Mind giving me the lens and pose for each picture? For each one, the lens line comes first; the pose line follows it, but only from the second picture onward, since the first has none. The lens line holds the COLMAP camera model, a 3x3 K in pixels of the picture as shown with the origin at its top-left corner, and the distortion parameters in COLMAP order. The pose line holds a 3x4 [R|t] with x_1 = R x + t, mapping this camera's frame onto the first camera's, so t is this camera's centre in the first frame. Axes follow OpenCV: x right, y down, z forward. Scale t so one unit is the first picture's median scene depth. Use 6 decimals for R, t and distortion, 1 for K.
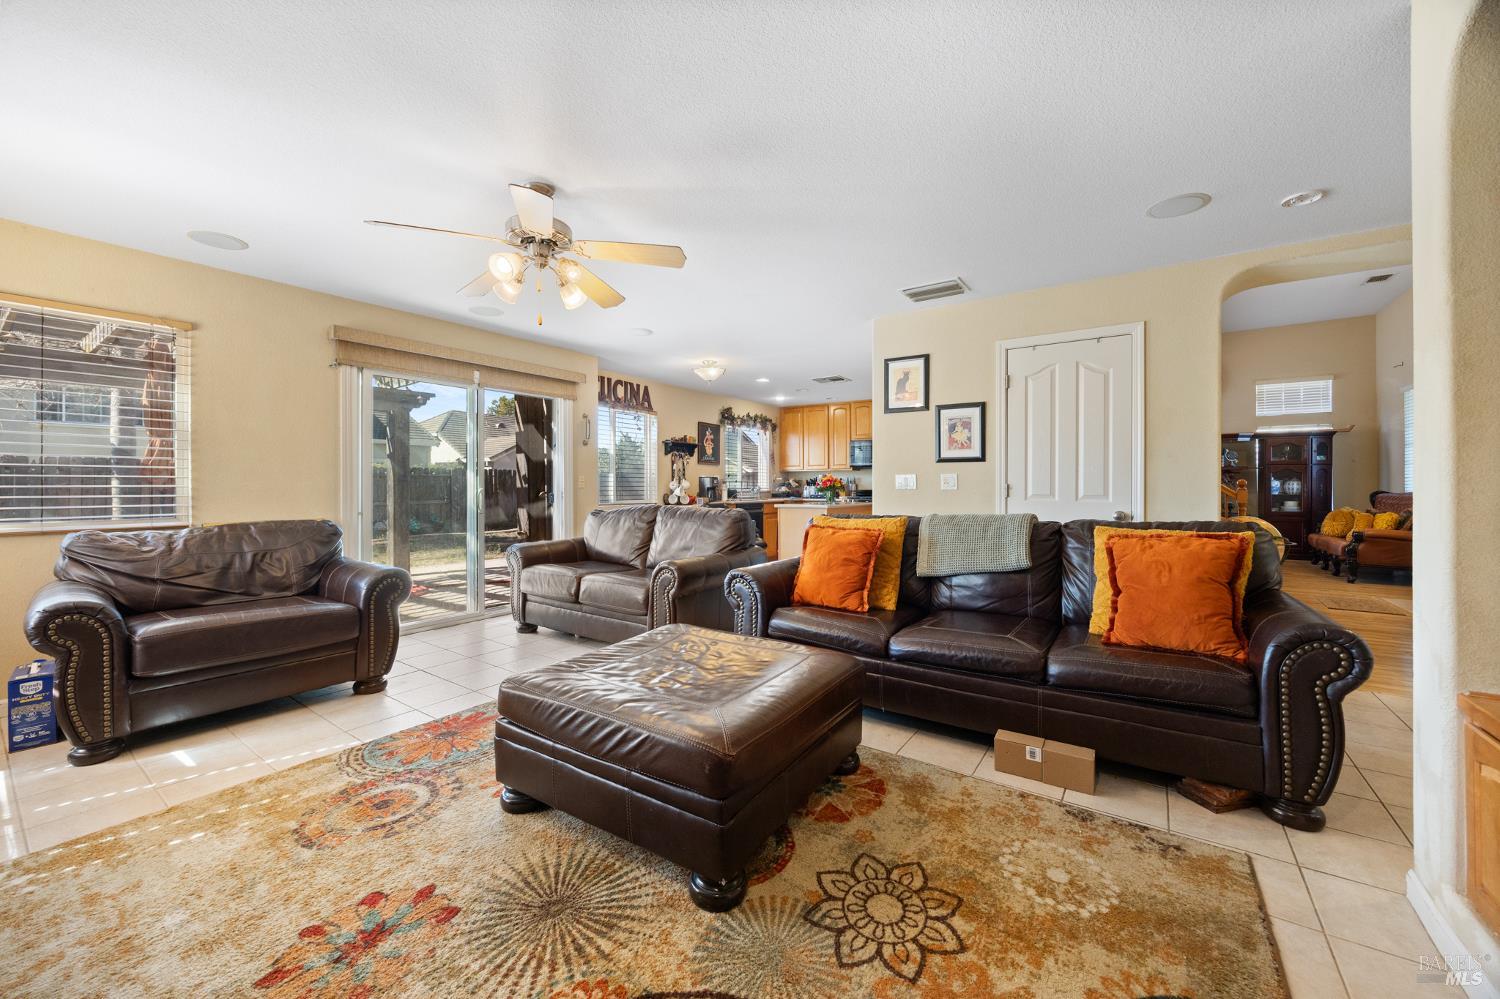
lens RADIAL K [[584.2, 0, 726.9], [0, 584.2, 490.1], [0, 0, 1]] dist [-0.007402, 0.001775]
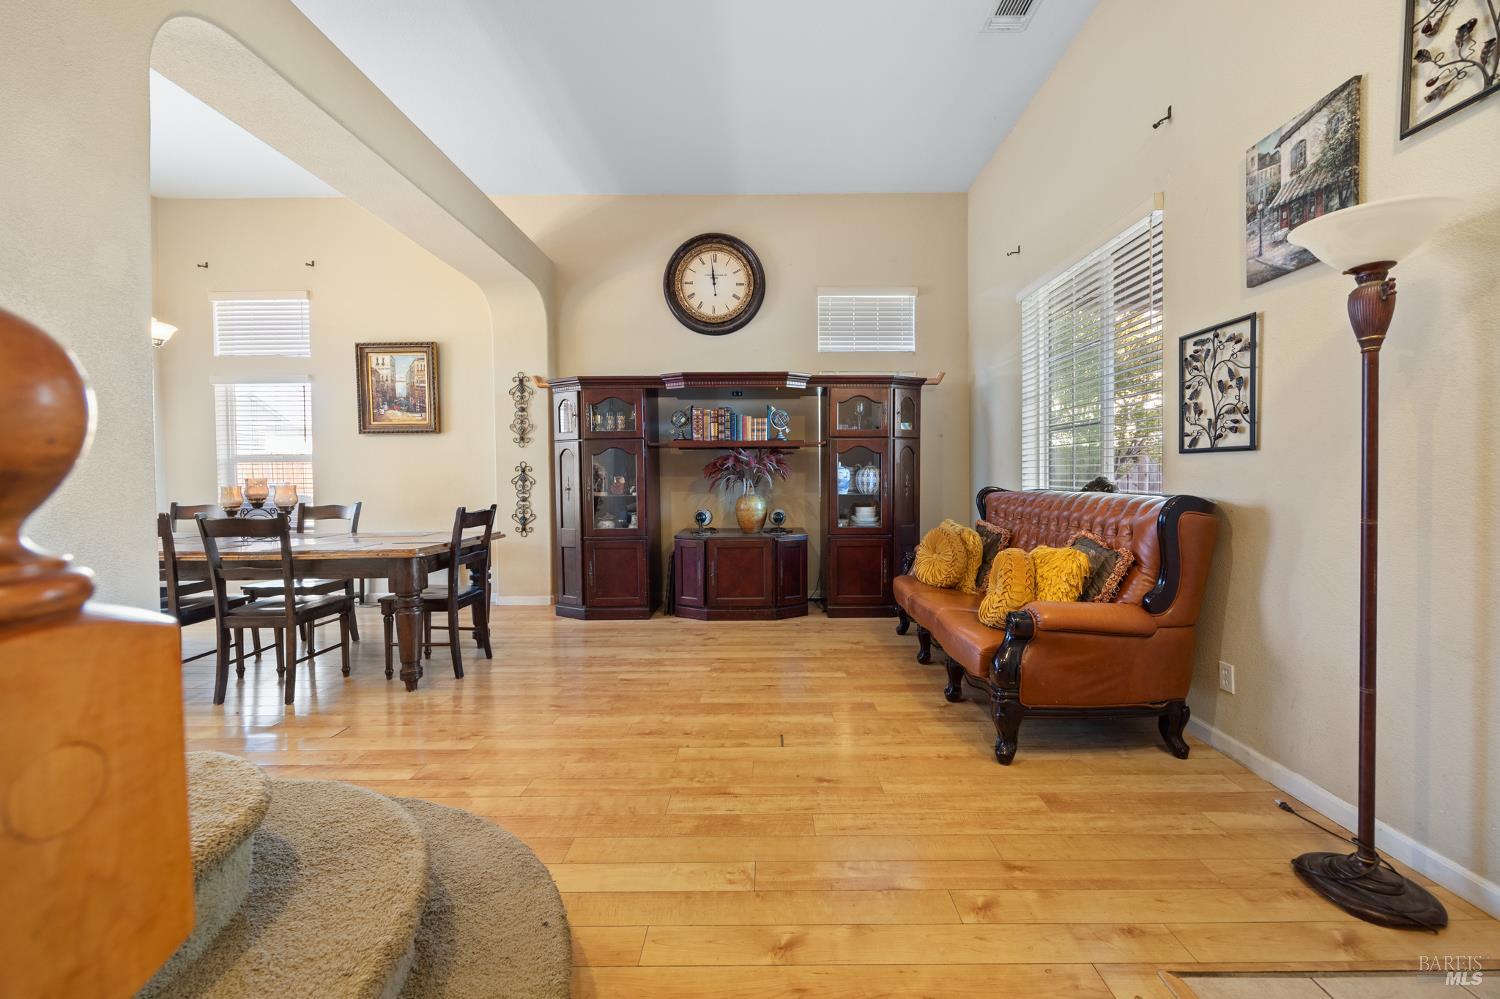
lens RADIAL K [[584.2, 0, 748.8], [0, 584.2, 494.0], [0, 0, 1]] dist [-0.007402, 0.001775]
pose [[0.821857, -0.018924, 0.569379, 0.585138], [0.006092, 0.999683, 0.024432, -0.006379], [-0.569661, -0.016611, 0.821712, 0.628872]]
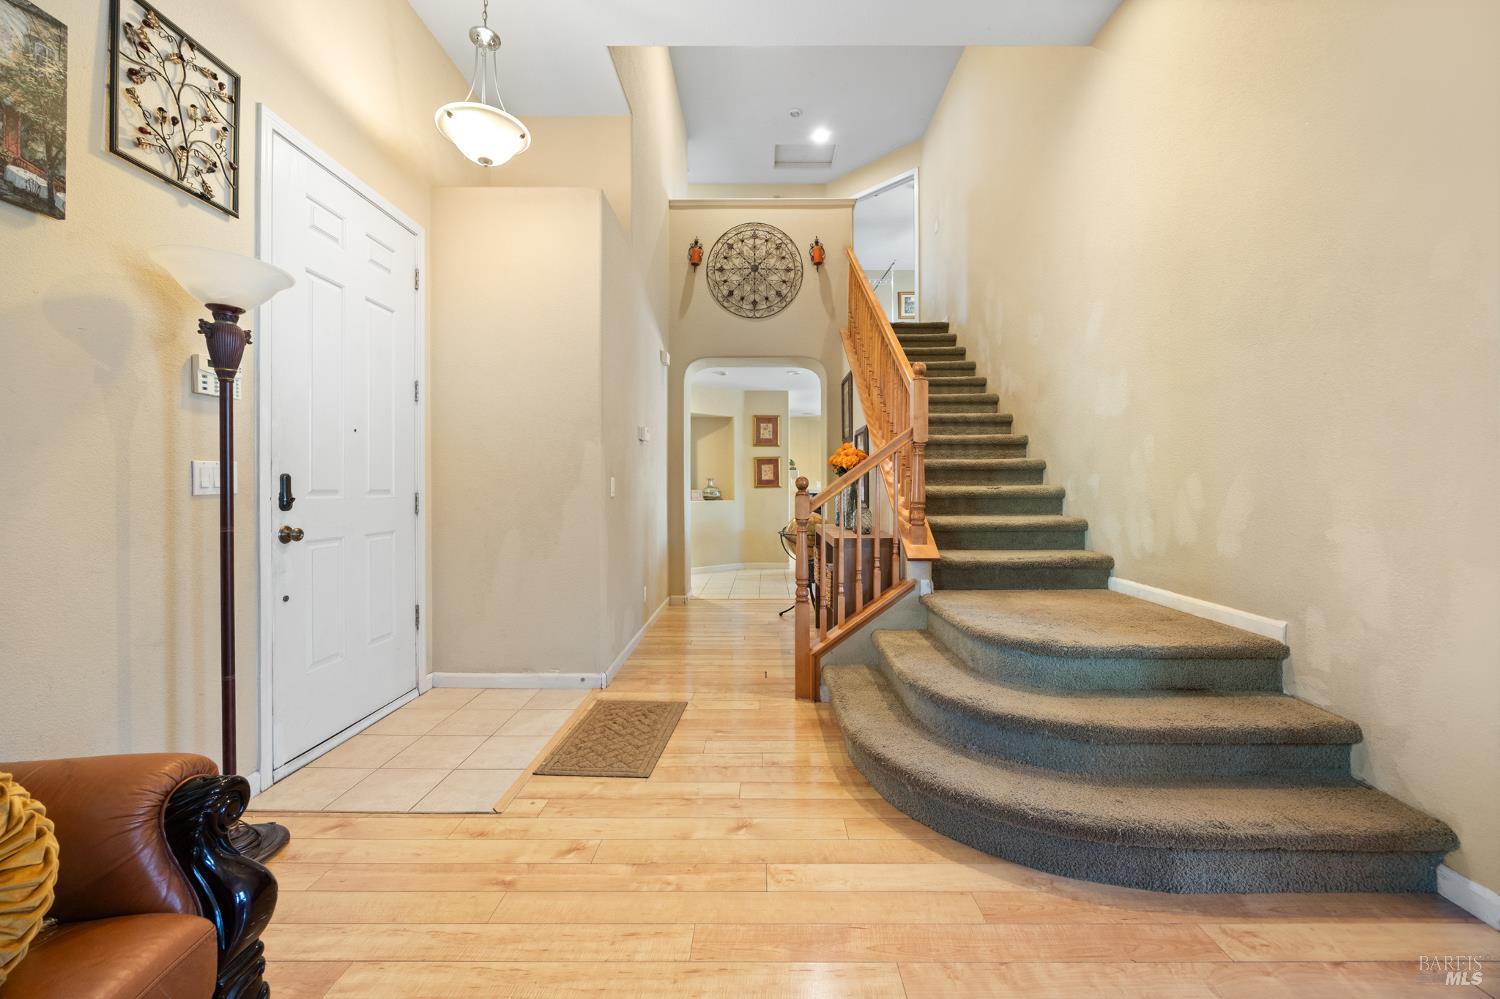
lens RADIAL K [[584.2, 0, 762.0], [0, 584.2, 490.3], [0, 0, 1]] dist [-0.007402, 0.001775]
pose [[-0.806485, 0.004549, -0.591237, 0.807345], [-0.001653, 0.999949, 0.009949, -0.008644], [0.591253, 0.009001, -0.806436, 0.935221]]
